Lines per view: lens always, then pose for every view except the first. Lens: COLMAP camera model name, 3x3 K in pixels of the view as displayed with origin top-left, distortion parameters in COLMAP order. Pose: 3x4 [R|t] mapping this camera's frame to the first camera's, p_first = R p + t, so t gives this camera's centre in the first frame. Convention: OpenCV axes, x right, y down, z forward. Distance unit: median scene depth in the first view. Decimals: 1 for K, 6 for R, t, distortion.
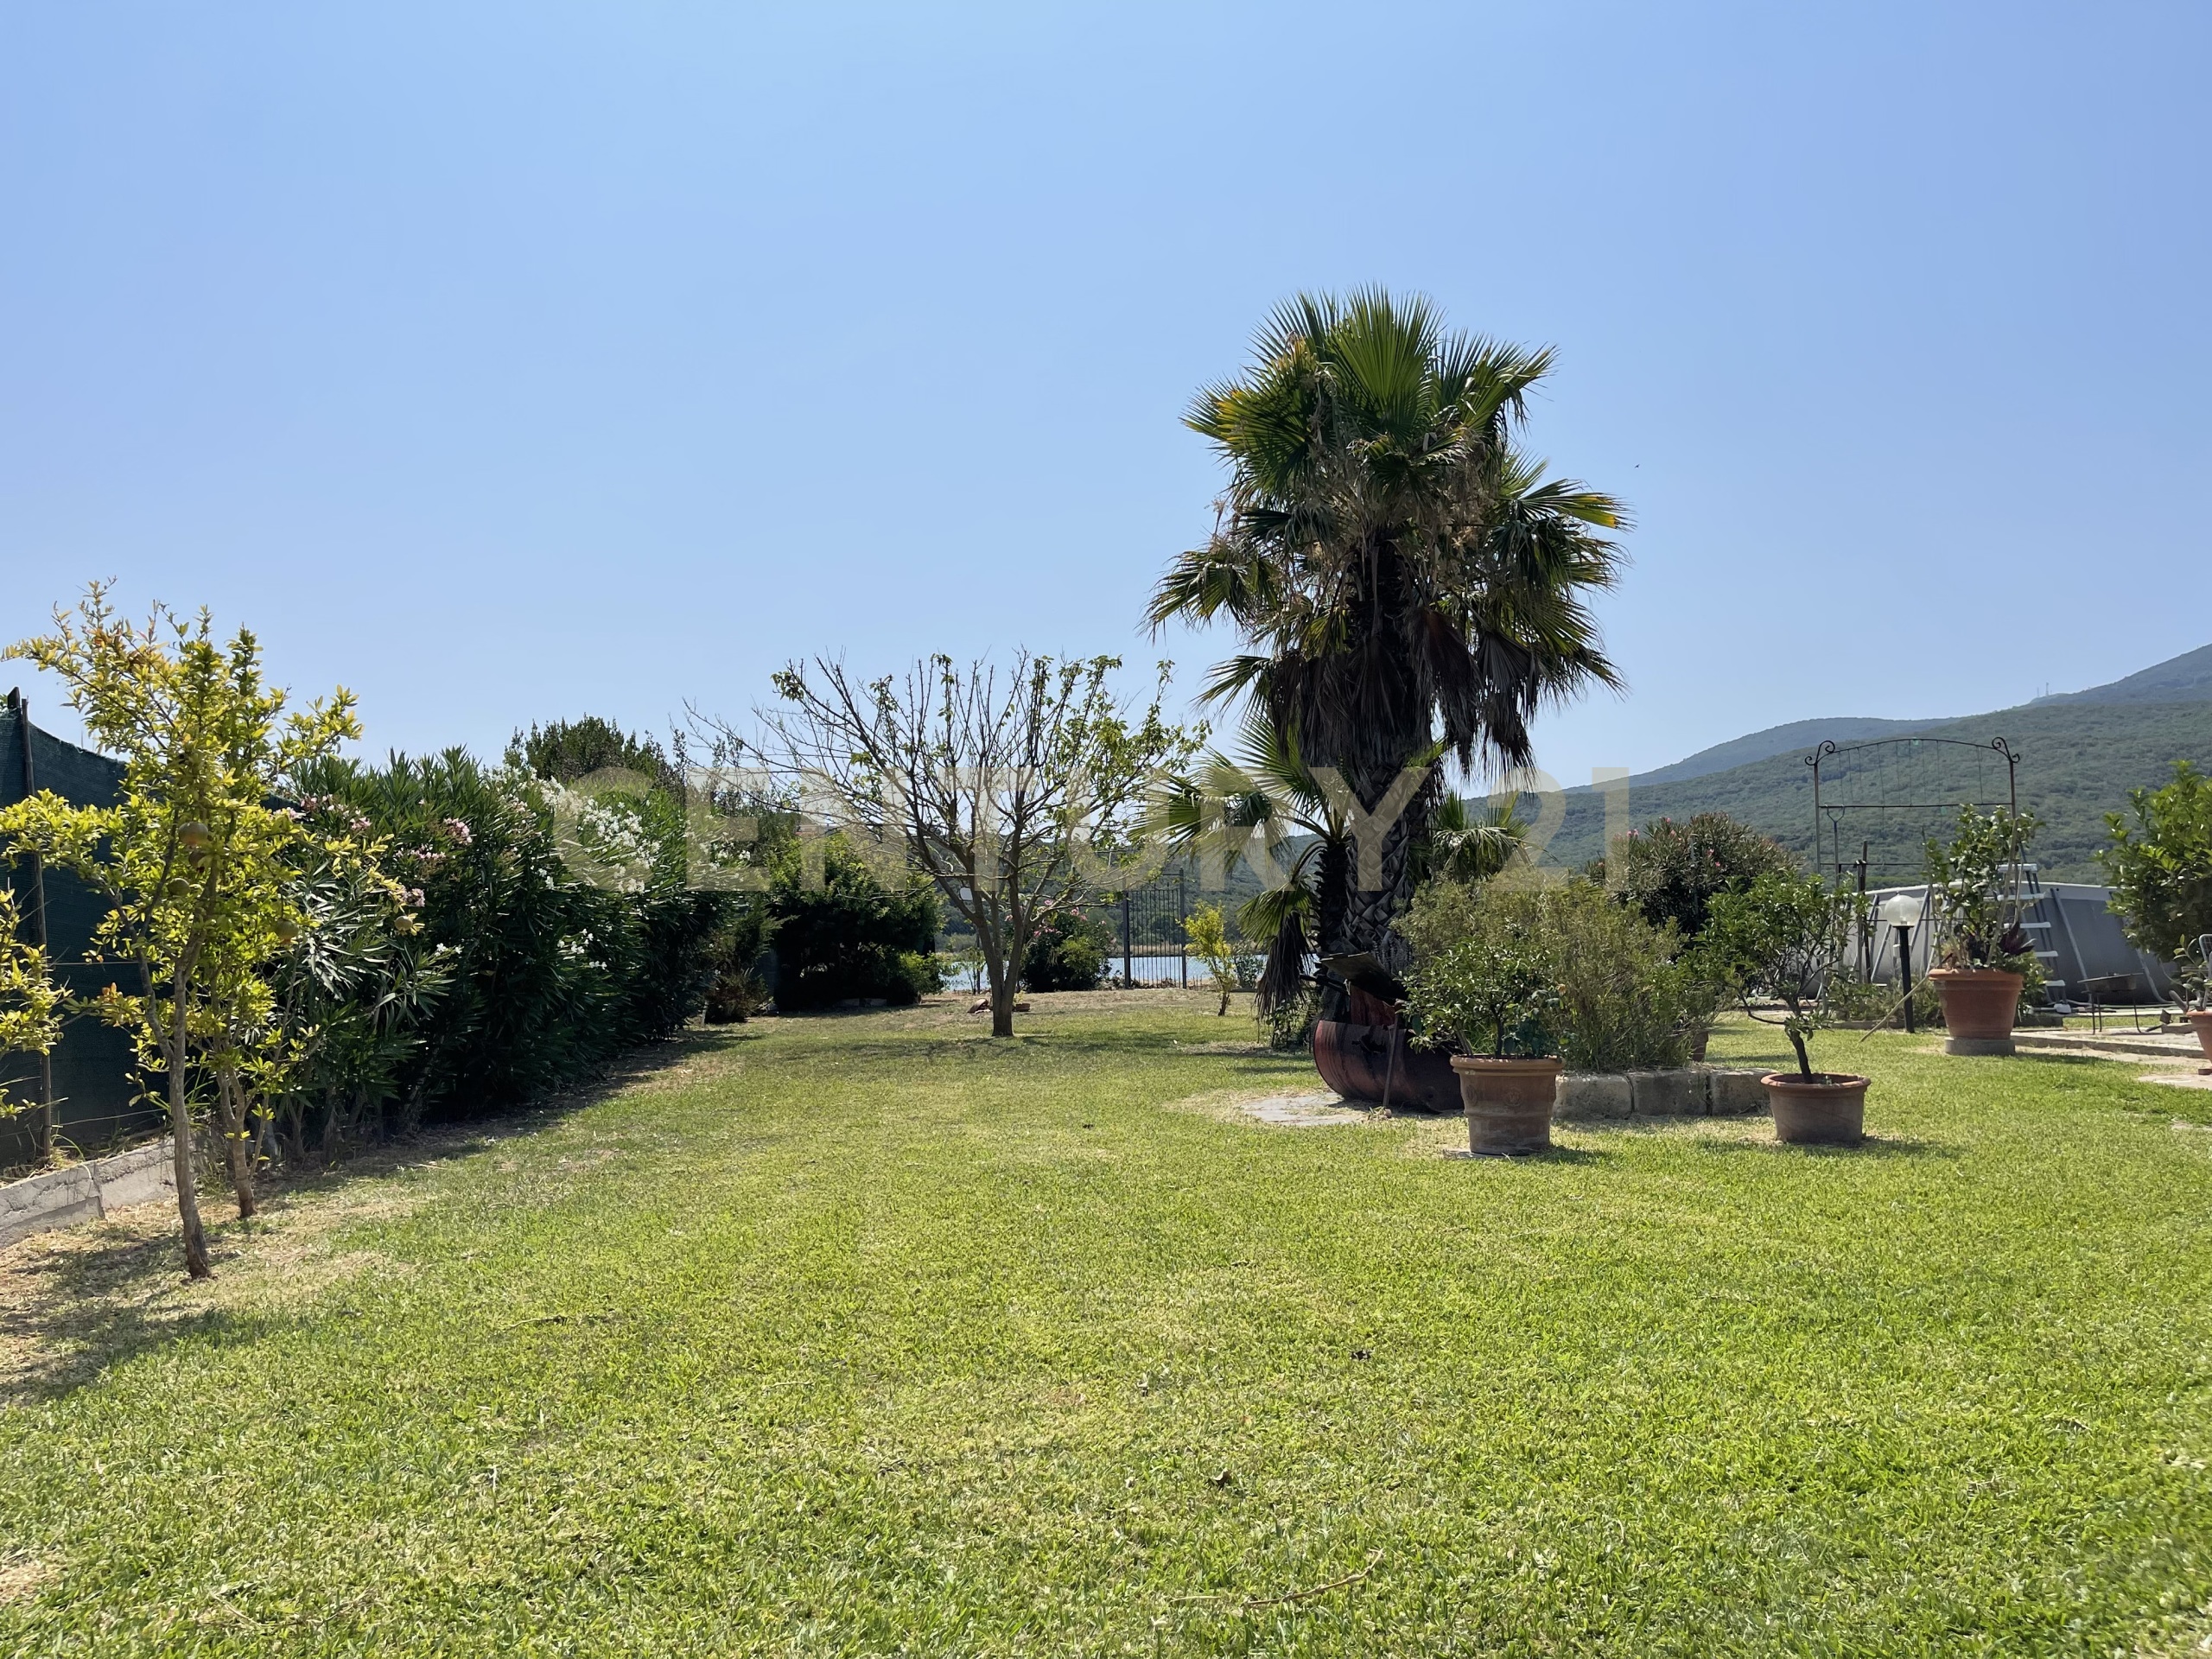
lens RADIAL K [[1625.4, 0, 1094.8], [0, 1625.4, 837.7], [0, 0, 1]] dist [0.047015, -0.078128]
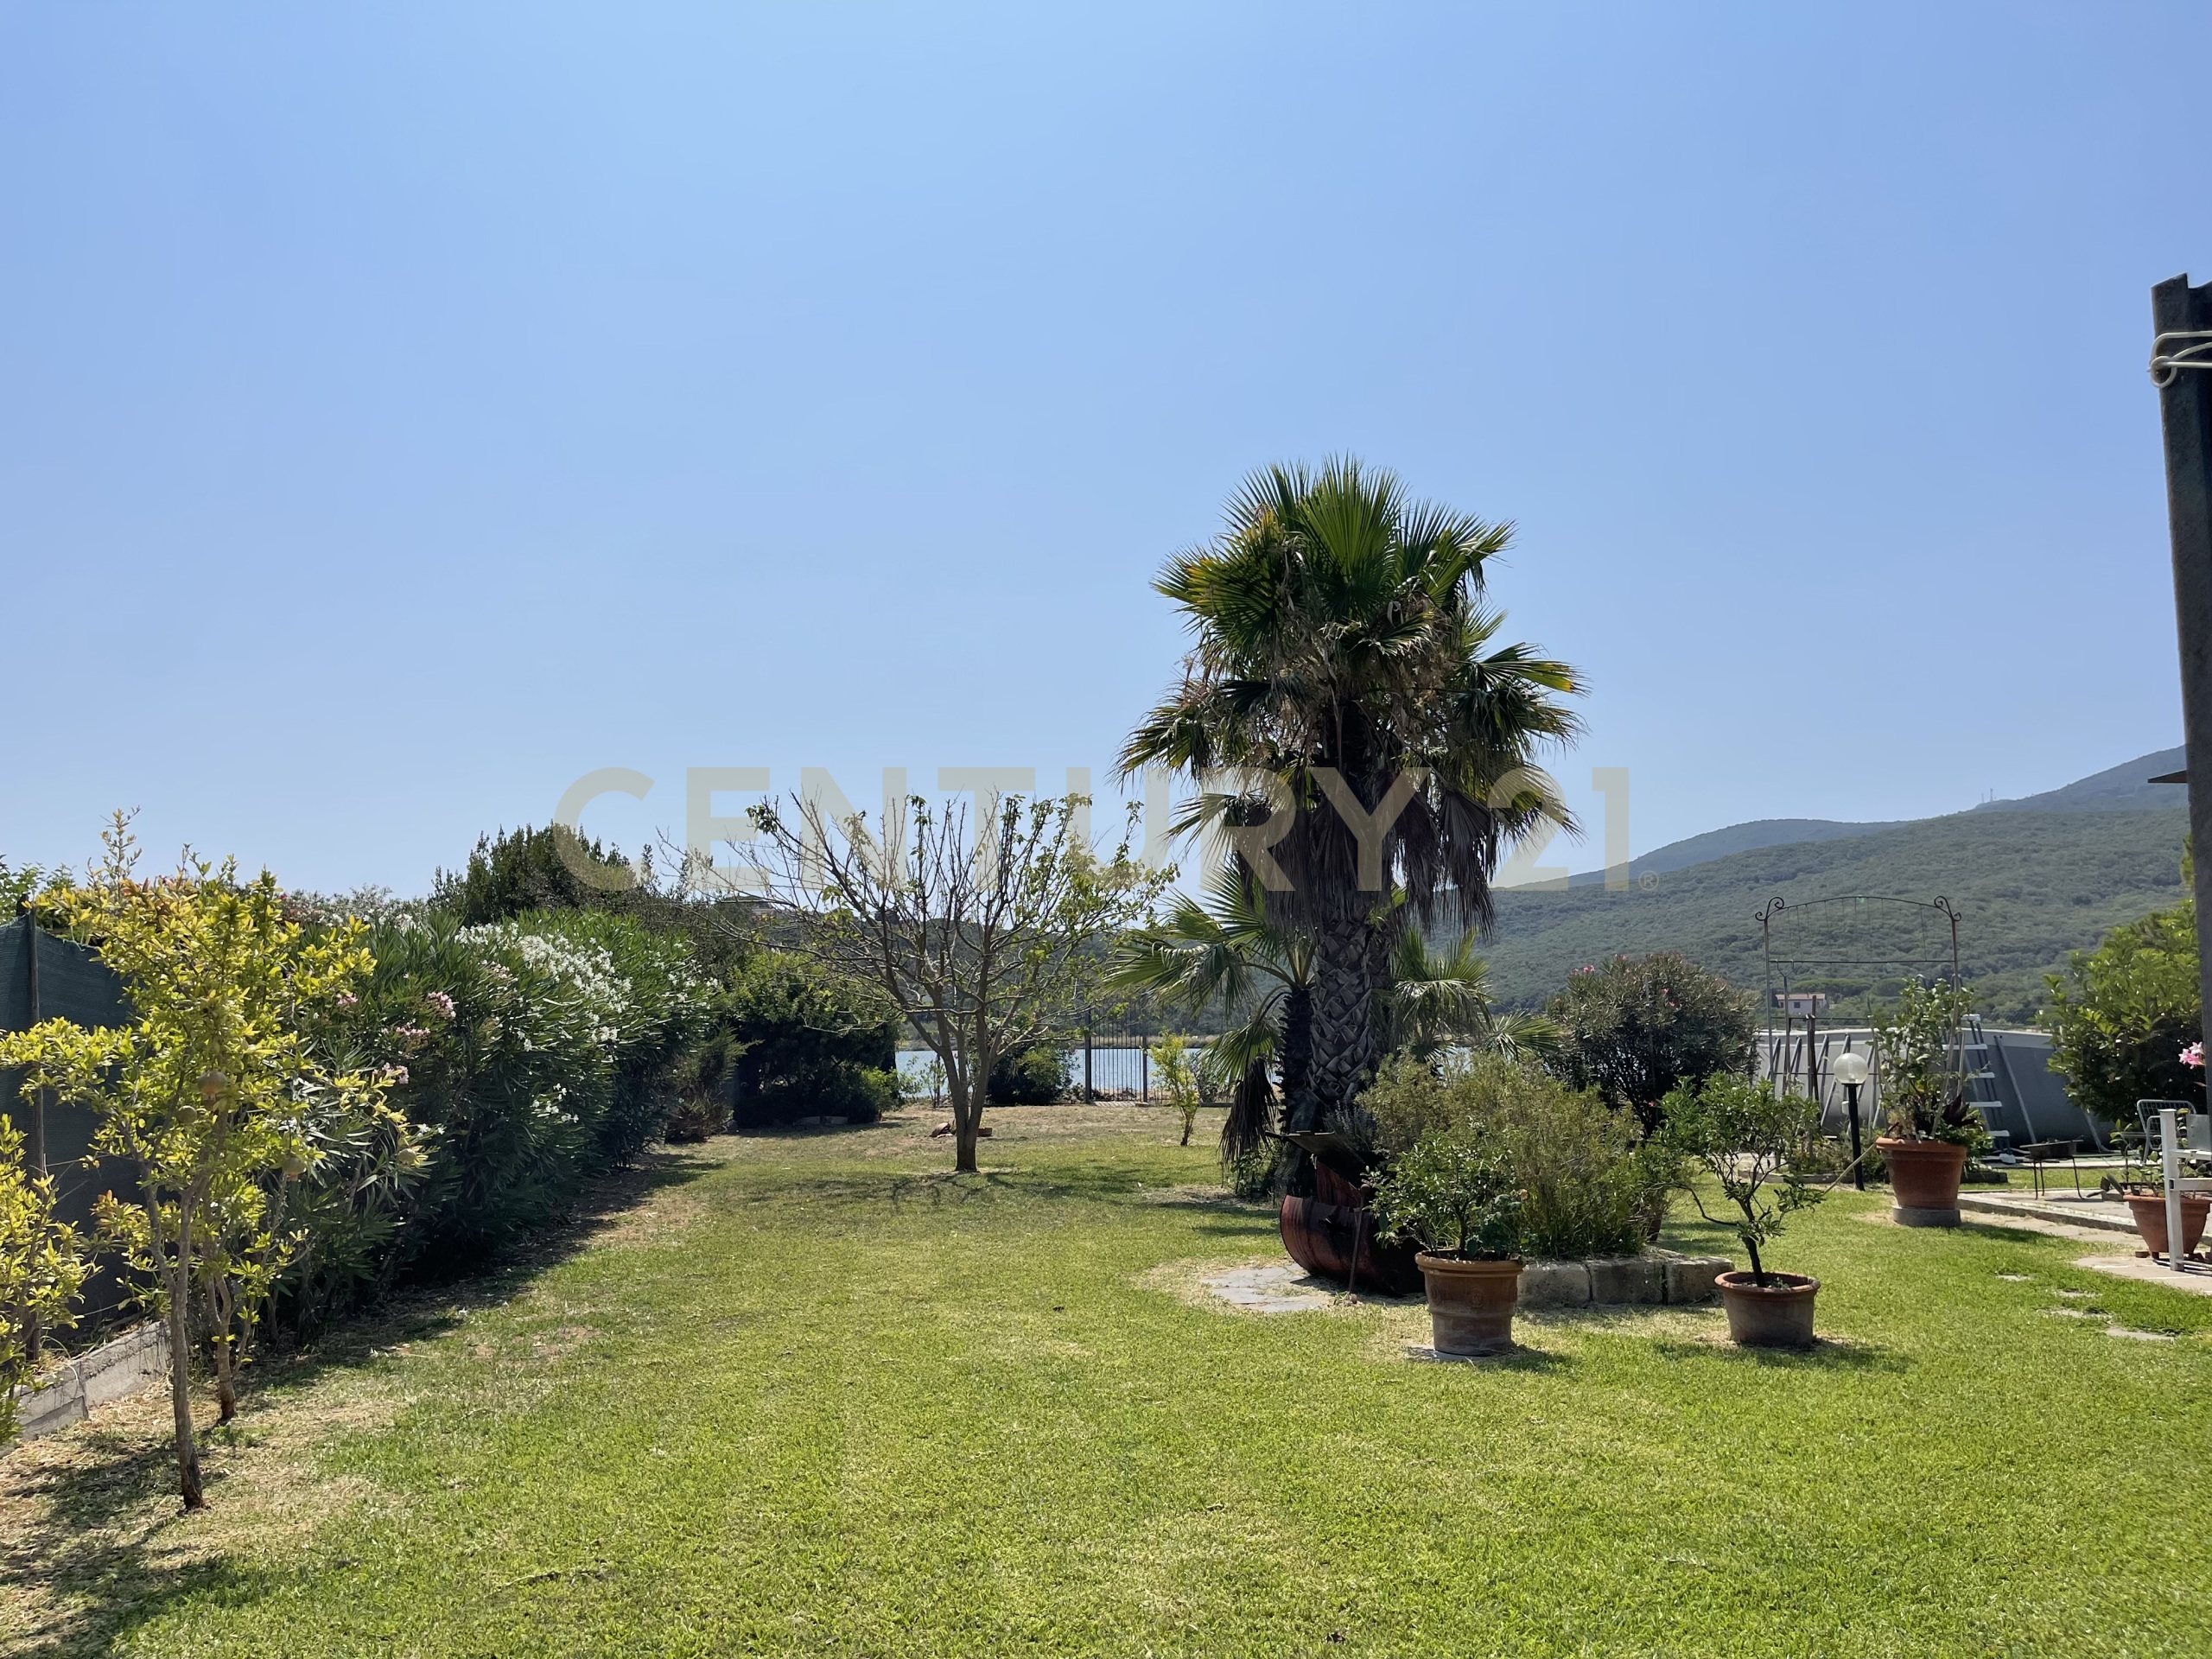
lens RADIAL K [[1625.4, 0, 1096.5], [0, 1625.4, 821.8], [0, 0, 1]] dist [0.047015, -0.078128]
pose [[0.999522, 0.017939, 0.025184, -0.007642], [-0.016323, 0.997882, -0.062968, -0.040331], [-0.026260, 0.062527, 0.997698, -0.020897]]
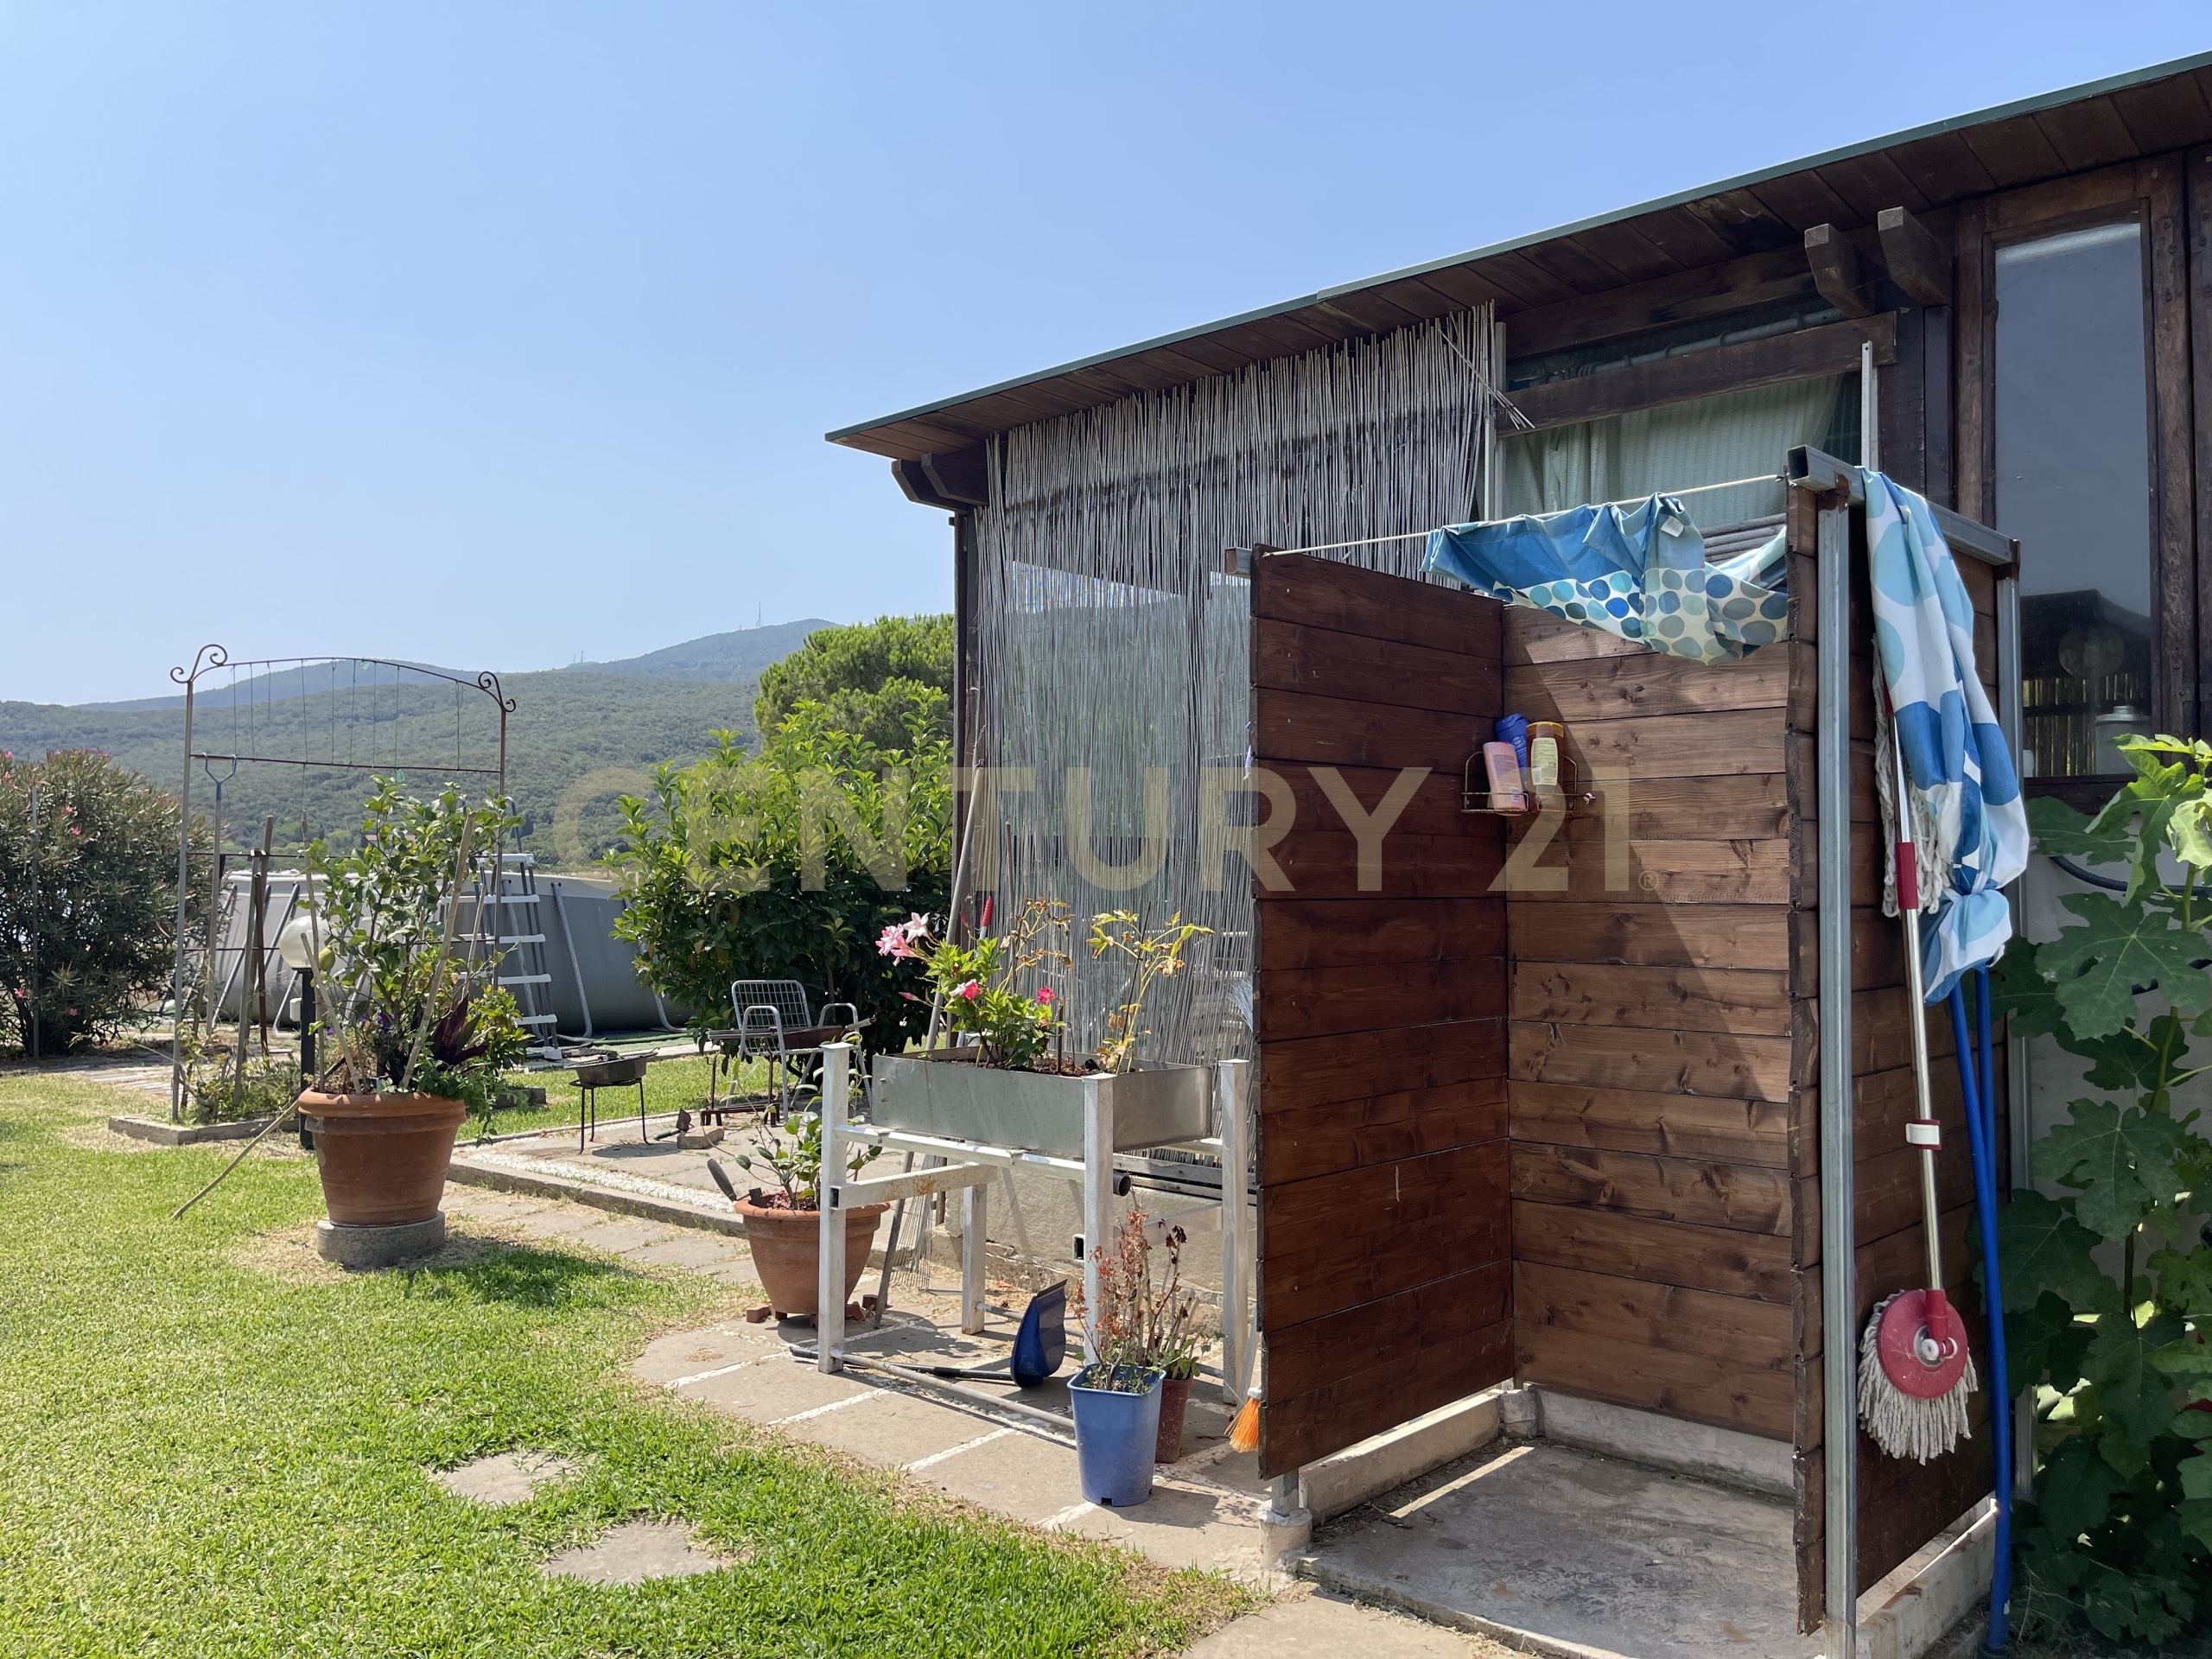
lens RADIAL K [[1625.4, 0, 1056.3], [0, 1625.4, 809.2], [0, 0, 1]] dist [0.047015, -0.078128]
pose [[0.684272, 0.049834, 0.727523, 0.265824], [-0.064588, 0.997883, -0.007604, -0.017635], [-0.726361, -0.041786, 0.686042, 0.432148]]
